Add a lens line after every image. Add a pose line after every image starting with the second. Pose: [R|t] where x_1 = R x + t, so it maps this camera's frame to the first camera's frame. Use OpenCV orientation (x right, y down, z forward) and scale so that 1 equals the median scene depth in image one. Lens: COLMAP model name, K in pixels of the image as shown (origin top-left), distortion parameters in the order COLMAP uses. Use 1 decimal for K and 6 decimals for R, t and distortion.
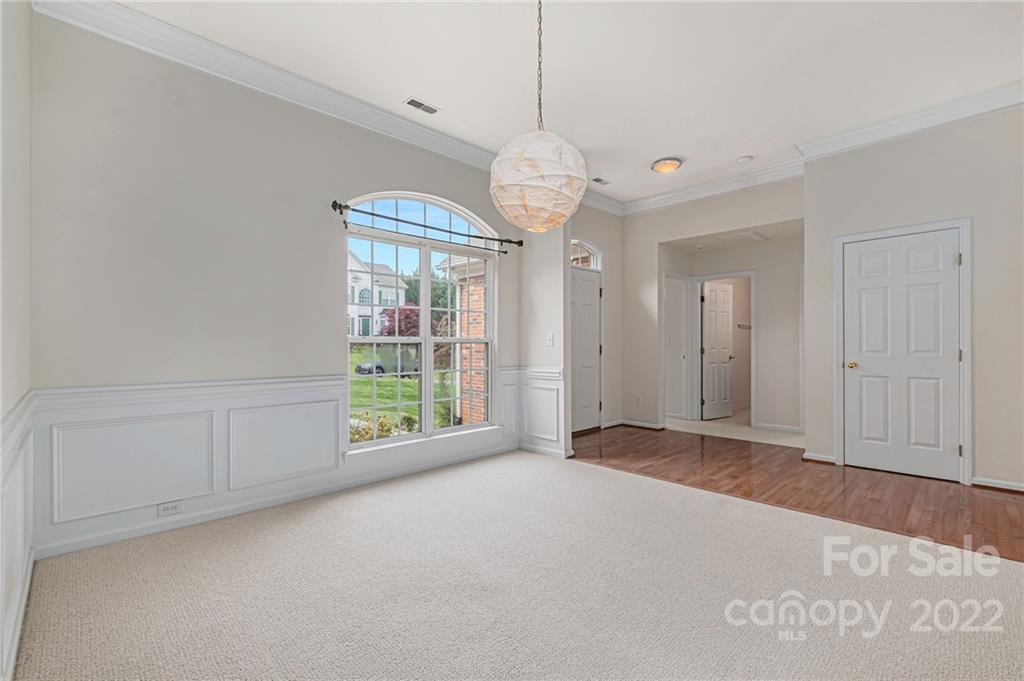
lens RADIAL K [[455.1, 0, 510.8], [0, 455.1, 343.4], [0, 0, 1]] dist [0.001665, -0.000128]
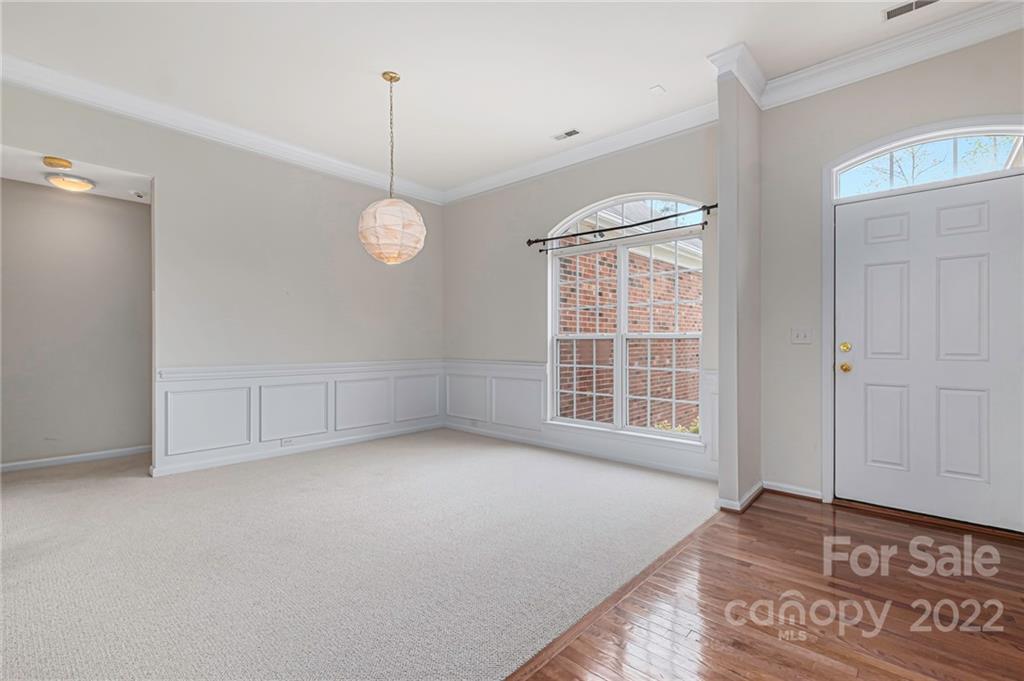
lens RADIAL K [[455.1, 0, 510.9], [0, 455.1, 338.9], [0, 0, 1]] dist [0.001665, -0.000128]
pose [[0.059996, -0.006133, -0.998180, 0.832834], [-0.004796, 0.999968, -0.006432, 0.006736], [0.998187, 0.005173, 0.059964, 0.692073]]
